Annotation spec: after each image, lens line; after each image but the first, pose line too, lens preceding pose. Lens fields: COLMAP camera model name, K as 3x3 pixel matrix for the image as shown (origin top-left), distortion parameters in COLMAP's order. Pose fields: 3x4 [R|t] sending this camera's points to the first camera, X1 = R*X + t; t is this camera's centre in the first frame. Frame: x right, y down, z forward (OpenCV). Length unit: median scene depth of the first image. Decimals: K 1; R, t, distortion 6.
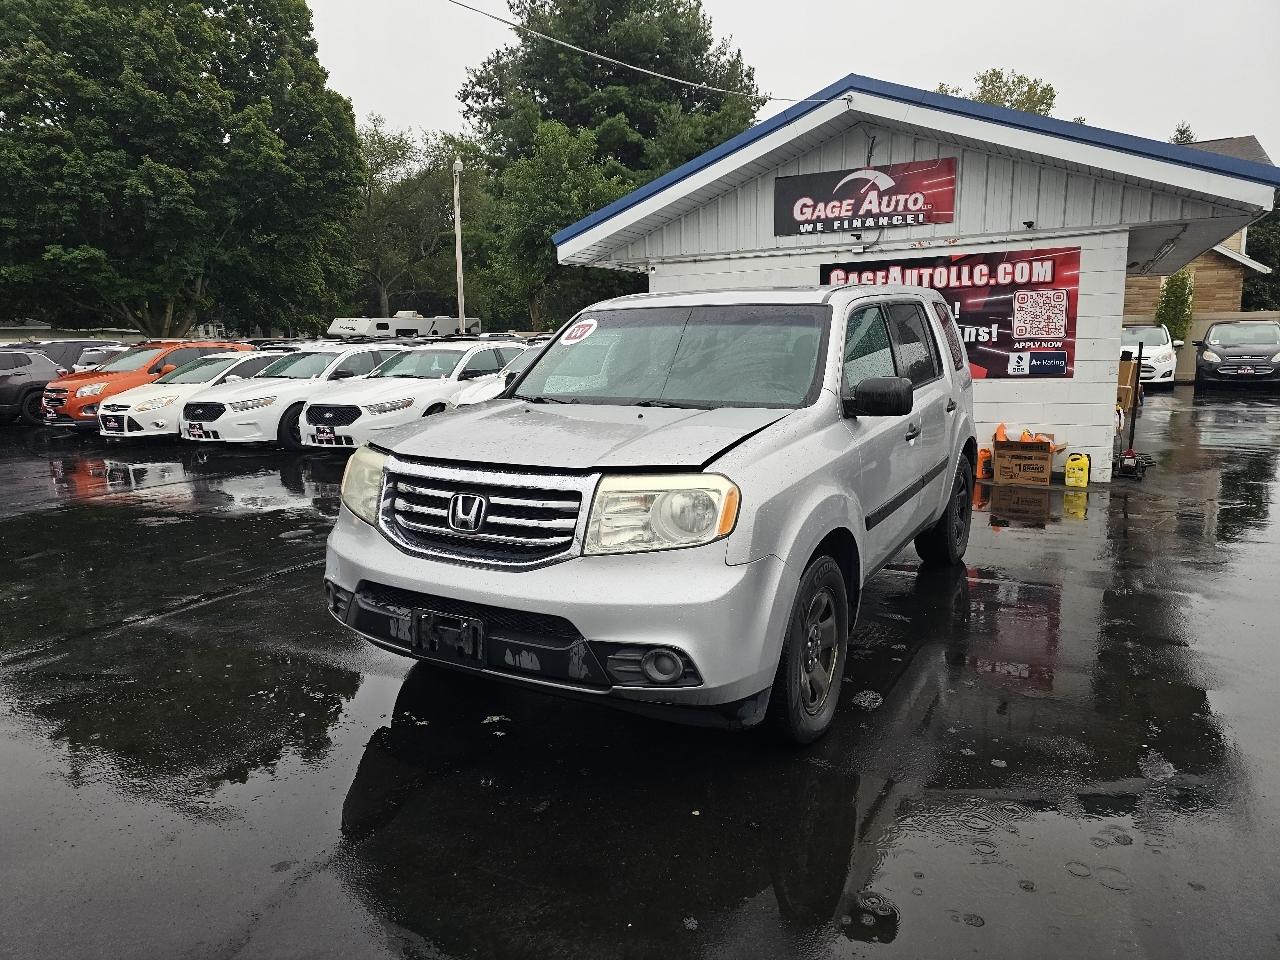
lens RADIAL K [[847.4, 0, 631.1], [0, 847.4, 475.2], [0, 0, 1]] dist [0.059893, -0.050081]
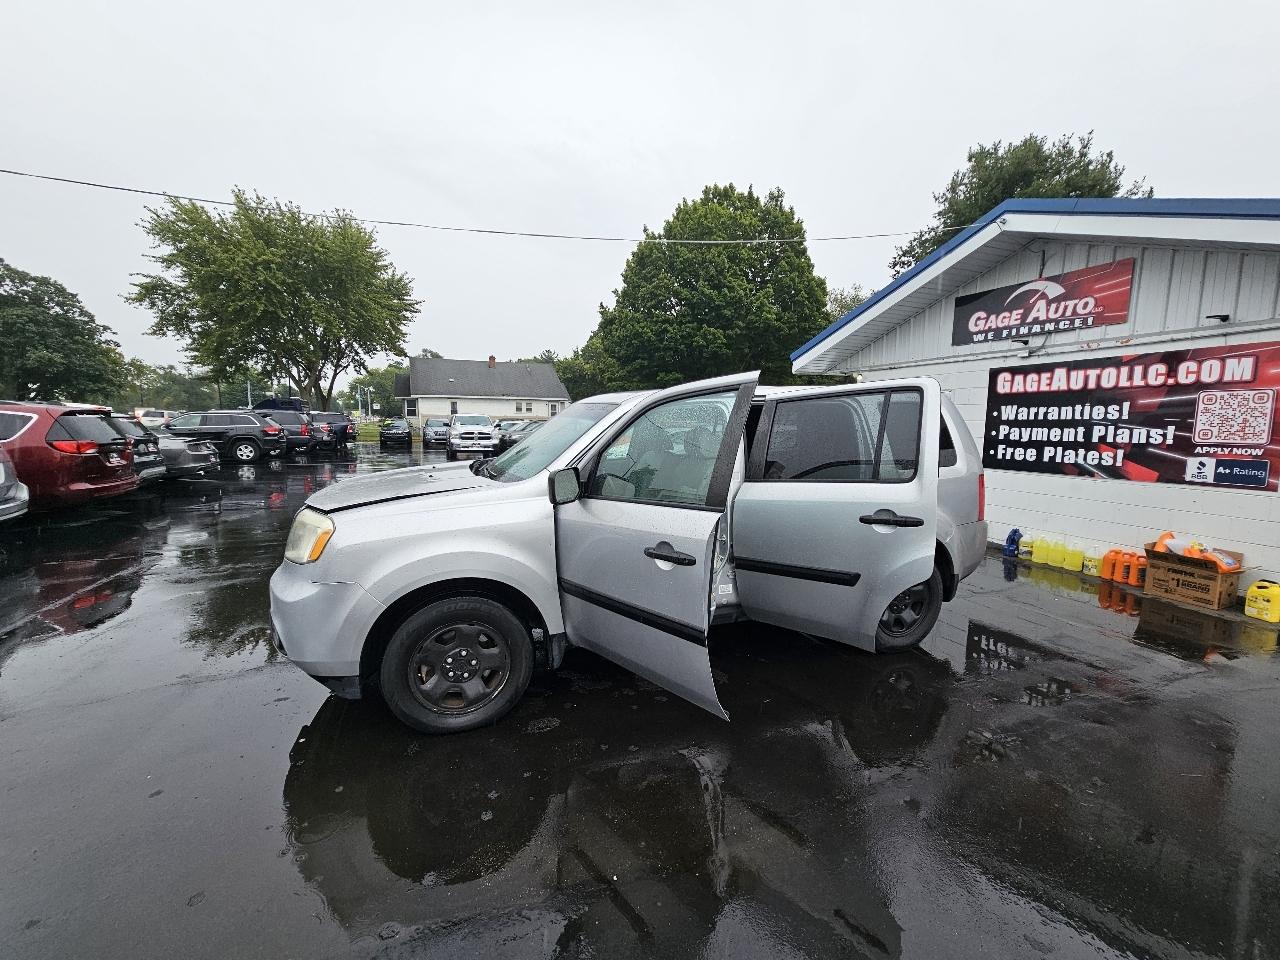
lens RADIAL K [[516.3, 0, 640.8], [0, 516.3, 484.2], [0, 0, 1]] dist [0.000598, -0.000637]
pose [[0.772850, 0.103351, -0.626116, 0.322337], [-0.126963, 0.991883, 0.007010, -0.041521], [0.621758, 0.074076, 0.779699, 0.193343]]
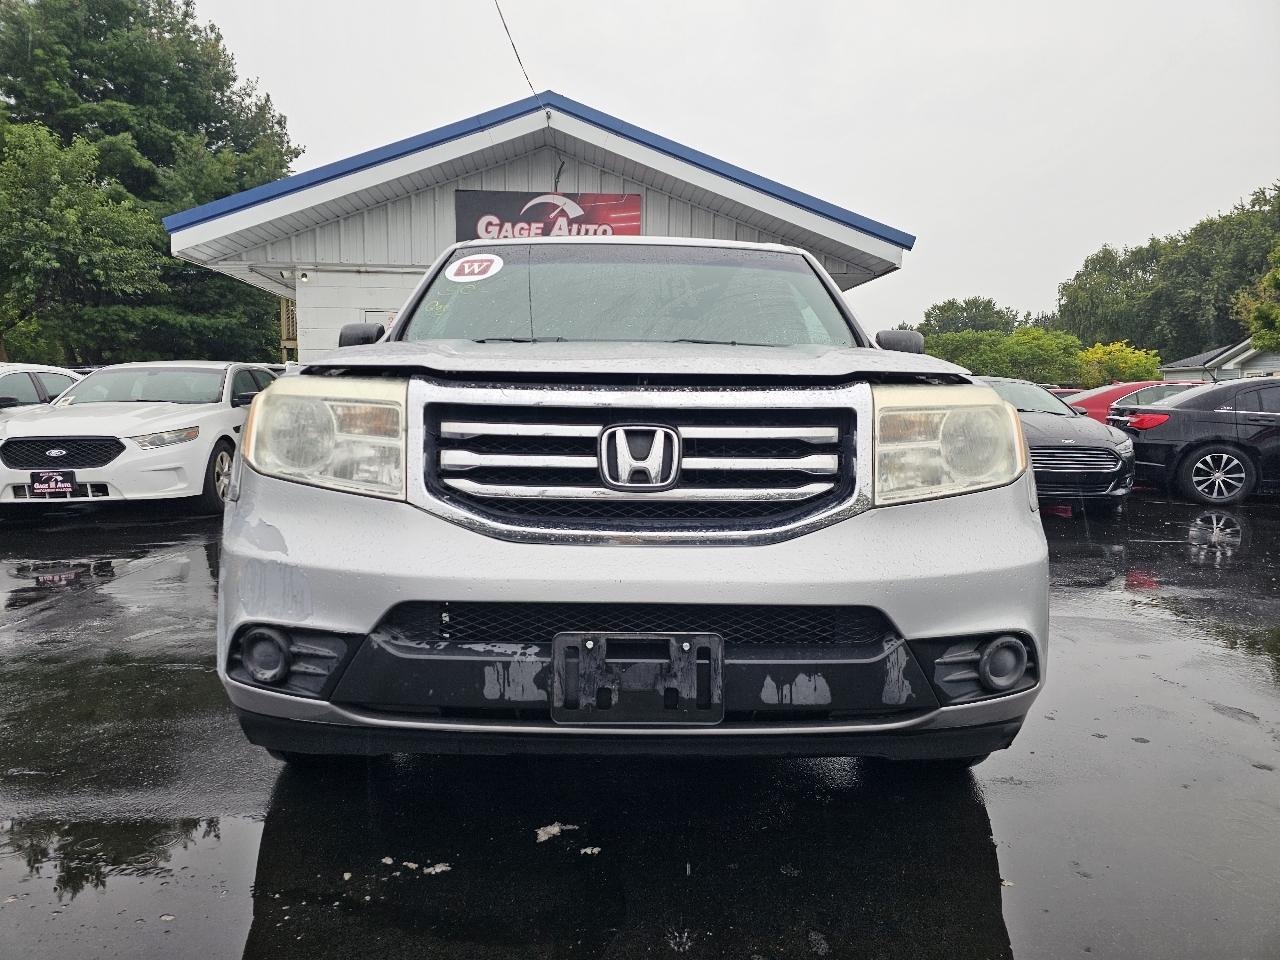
lens RADIAL K [[847.4, 0, 631.1], [0, 847.4, 475.2], [0, 0, 1]] dist [0.059893, -0.050081]
pose [[0.851614, -0.015638, 0.523935, -0.161068], [0.061247, 0.995677, -0.069834, 0.031180], [-0.520578, 0.091561, 0.848890, 0.165365]]
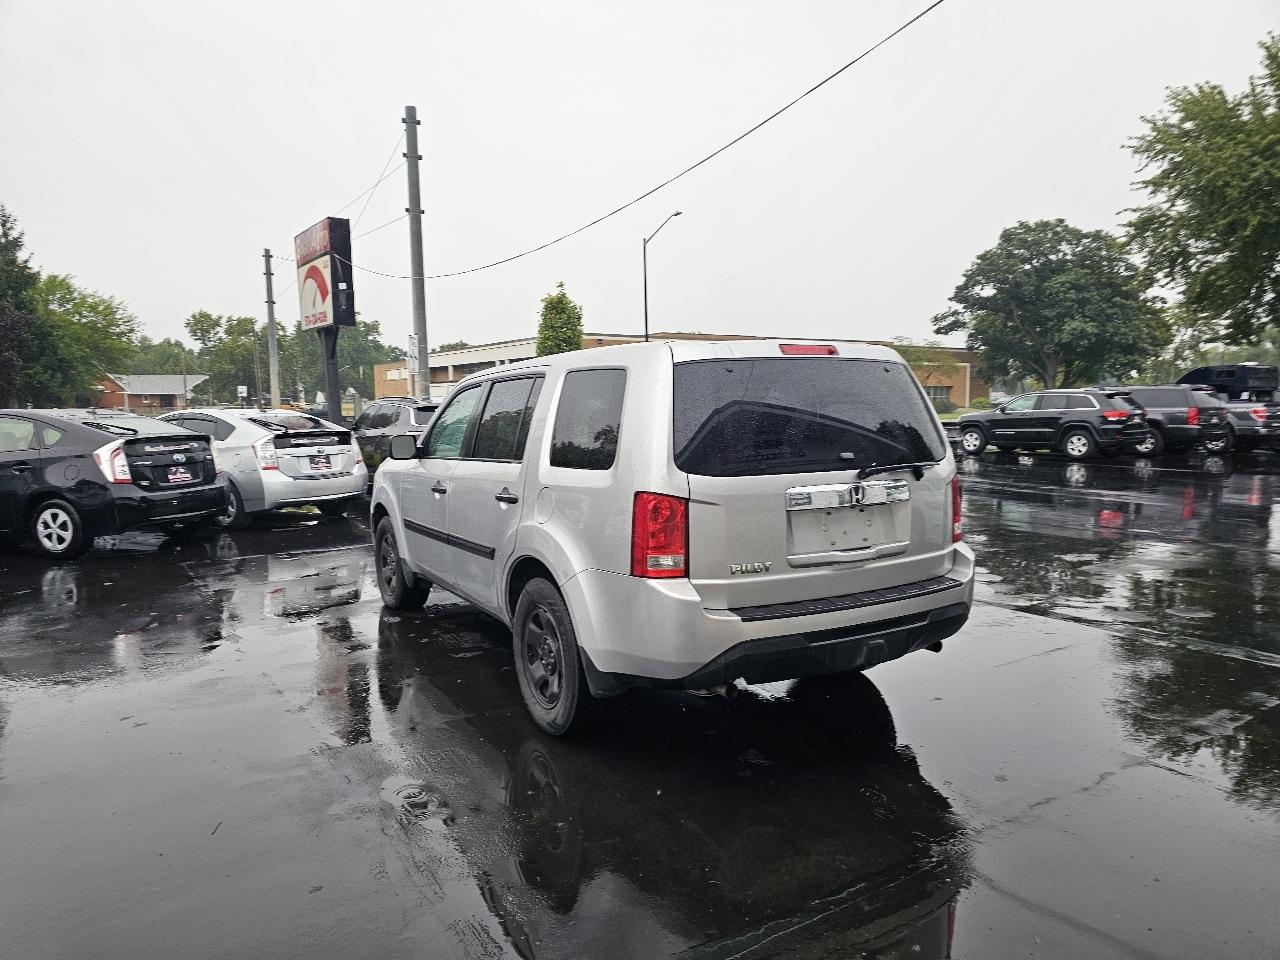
lens RADIAL K [[848.4, 0, 640.0], [0, 848.4, 480.0], [0, 0, 1]] dist [0.077853, -0.060186]
pose [[-0.476745, 0.102920, -0.872996, 0.599883], [-0.127839, 0.974446, 0.184693, -0.156611], [0.869696, 0.199655, -0.451405, 0.858373]]
